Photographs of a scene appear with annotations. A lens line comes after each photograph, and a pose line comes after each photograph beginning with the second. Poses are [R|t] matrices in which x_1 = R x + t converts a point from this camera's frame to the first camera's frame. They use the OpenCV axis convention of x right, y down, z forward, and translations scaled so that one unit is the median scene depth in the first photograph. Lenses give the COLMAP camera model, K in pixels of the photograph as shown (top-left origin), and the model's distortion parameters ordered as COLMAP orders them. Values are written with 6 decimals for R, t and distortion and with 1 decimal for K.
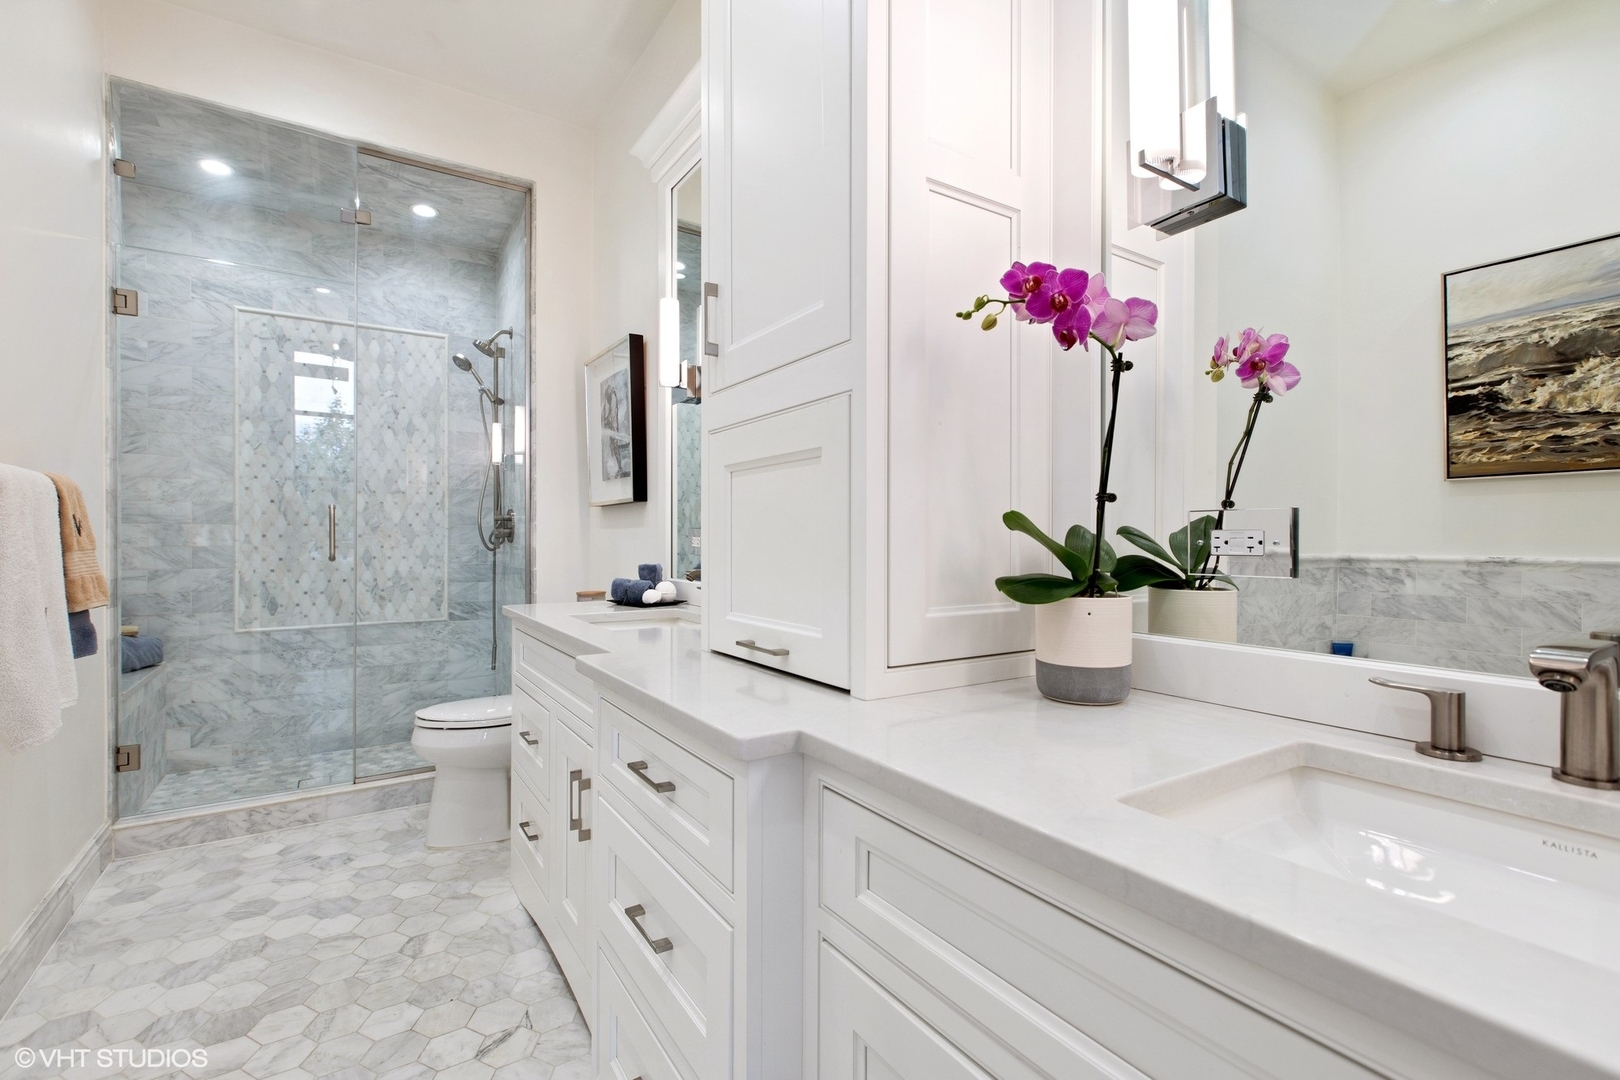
lens RADIAL K [[717.8, 0, 800.9], [0, 717.8, 536.6], [0, 0, 1]] dist [0.002324, -0.001958]
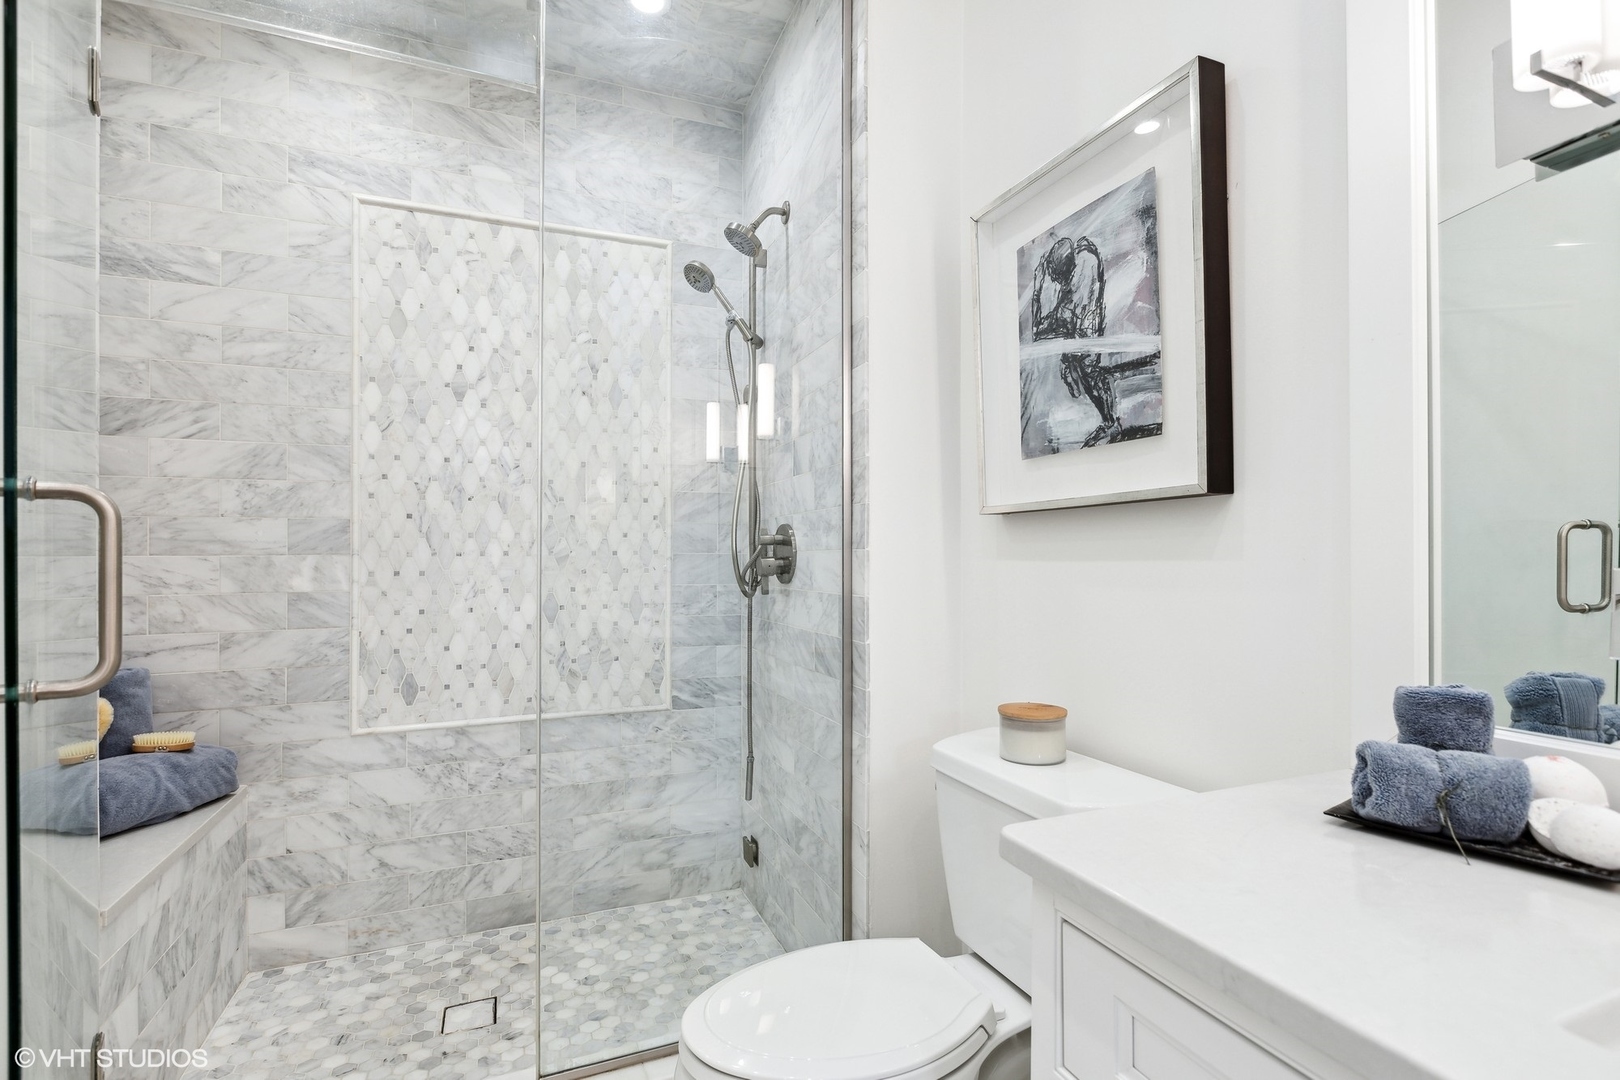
lens RADIAL K [[745.4, 0, 811.4], [0, 745.4, 543.4], [0, 0, 1]] dist [-0.003694, -0.000213]
pose [[0.983126, -0.009742, -0.182668, -0.296894], [0.006292, 0.999791, -0.019459, -0.012258], [0.182819, 0.017981, 0.982982, 0.458871]]
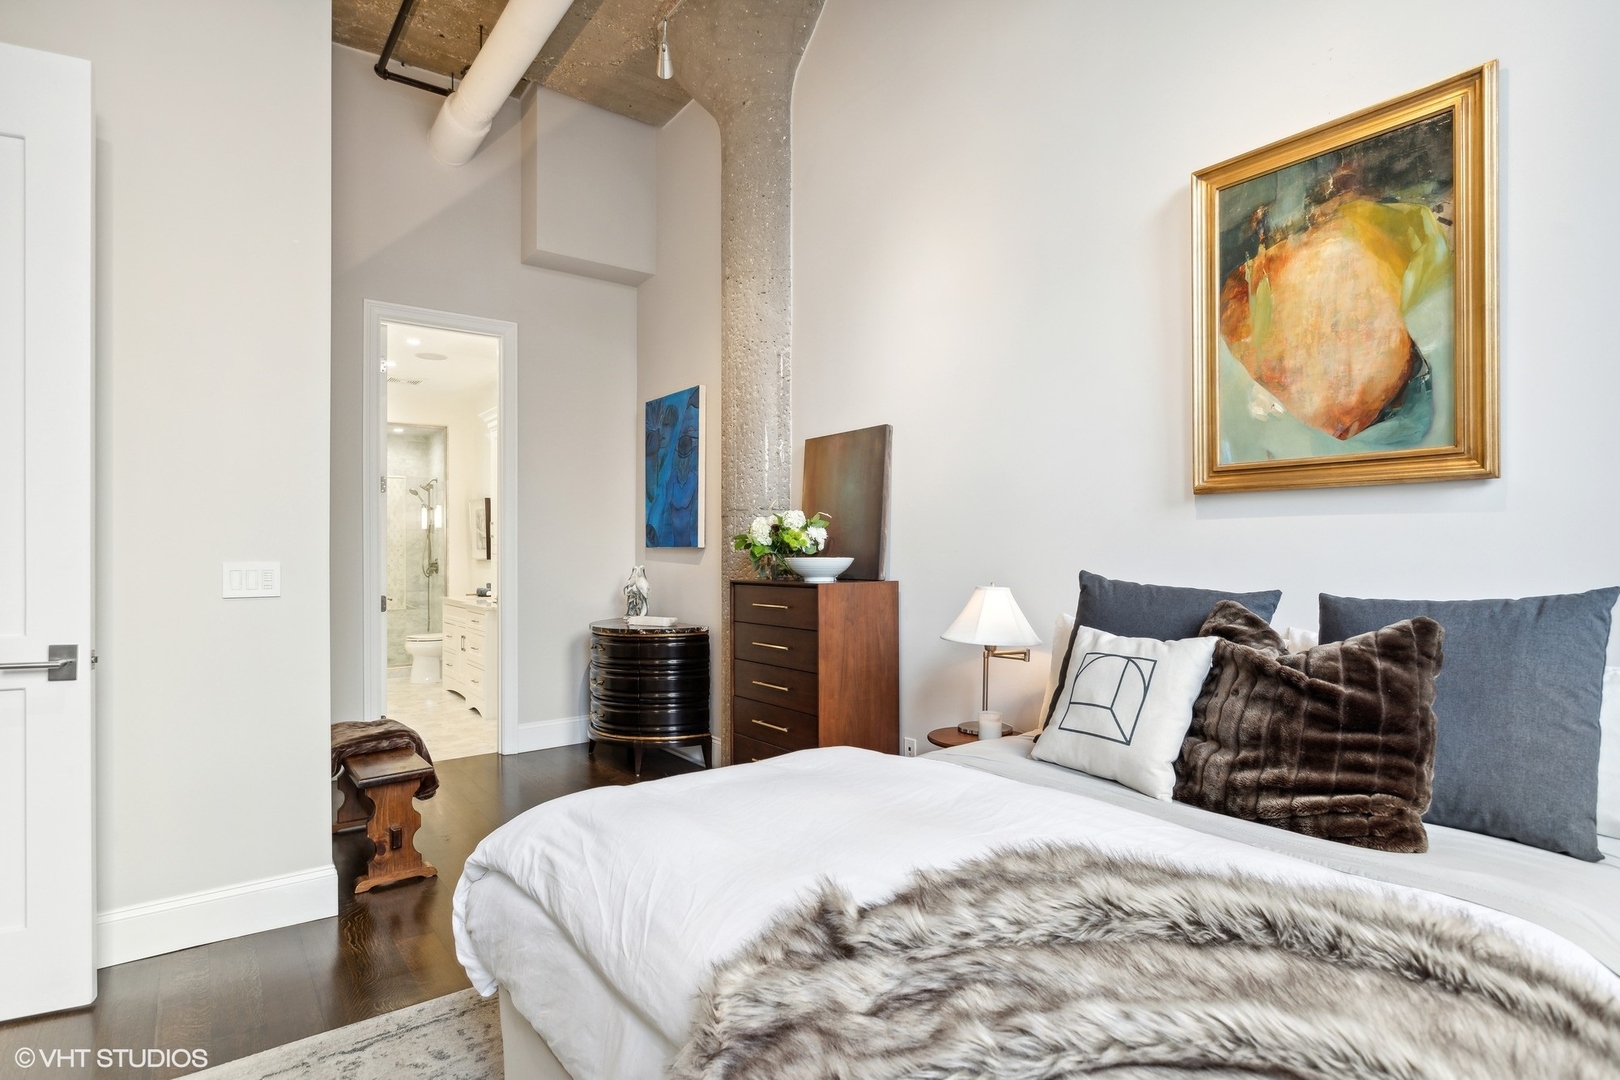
lens RADIAL K [[821.6, 0, 810.0], [0, 821.6, 540.0], [0, 0, 1]] dist [0.000297, -0.000097]
pose [[0.997327, -0.007110, 0.072717, 0.612346], [0.007587, 0.999951, -0.006284, -0.075892], [-0.072669, 0.006818, 0.997333, -1.759284]]
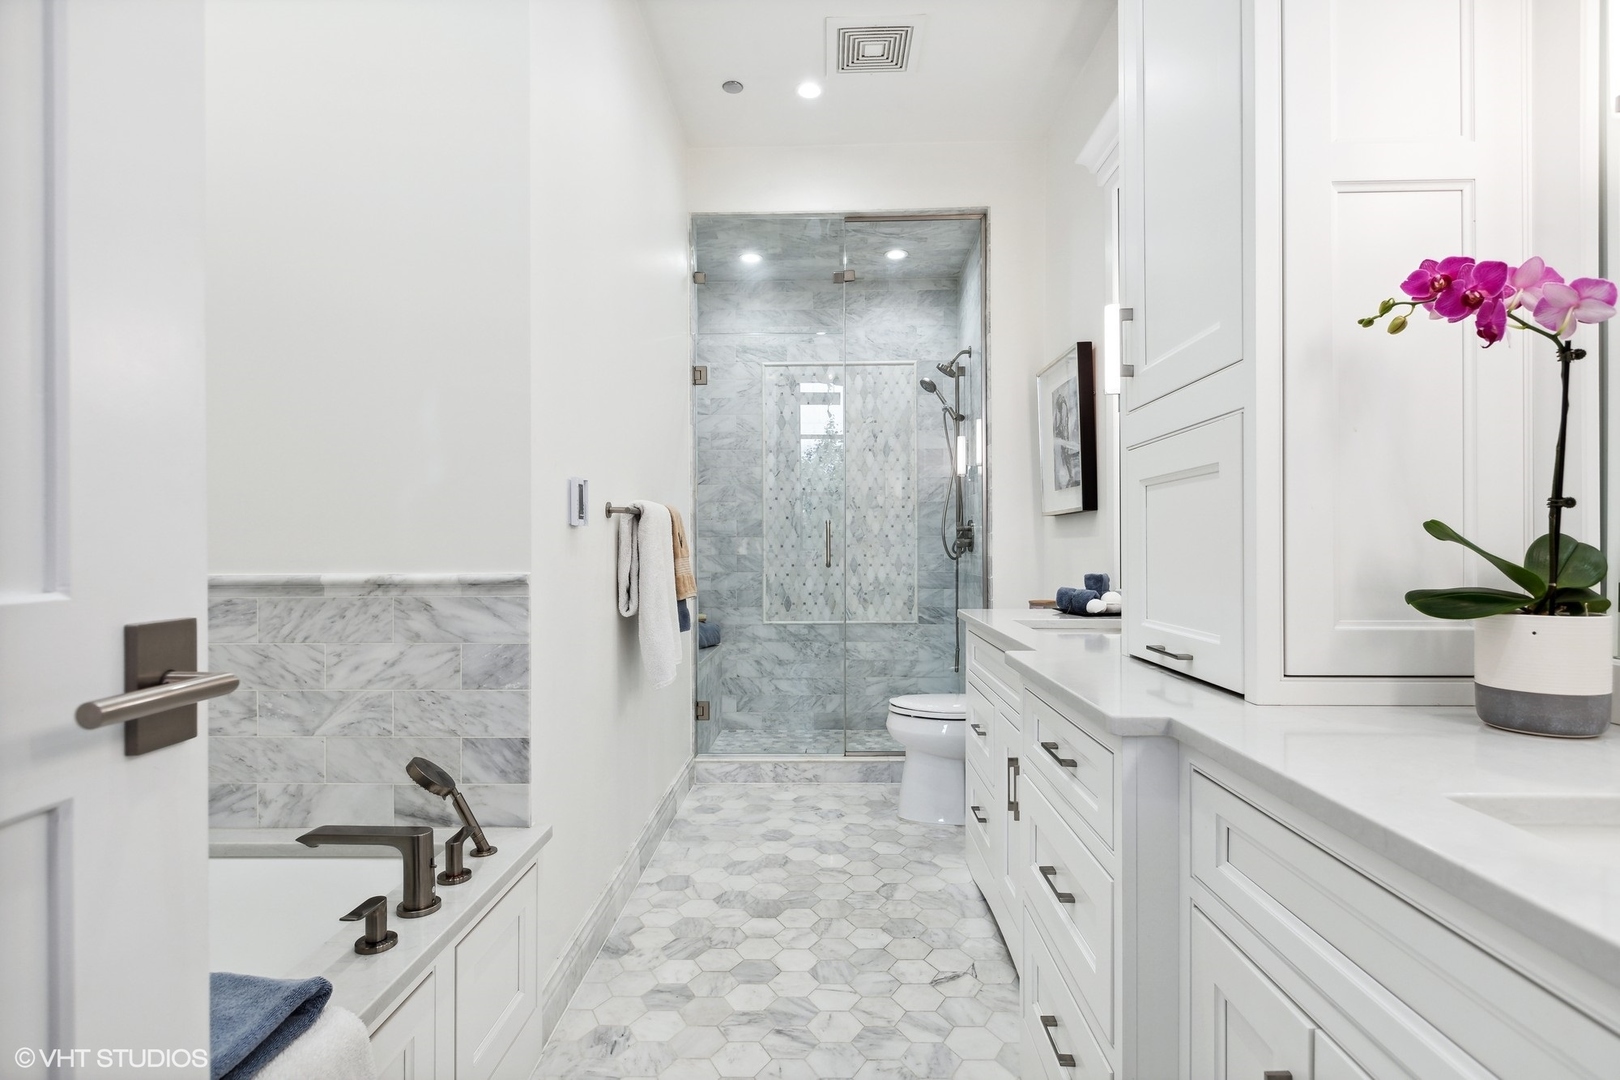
lens RADIAL K [[792.5, 0, 812.3], [0, 792.5, 543.8], [0, 0, 1]] dist [-0.001829, -0.000650]
pose [[0.826062, -0.005031, -0.563557, 0.060251], [0.004330, 0.999987, -0.002579, -0.001522], [0.563563, -0.000310, 0.826073, -0.091566]]
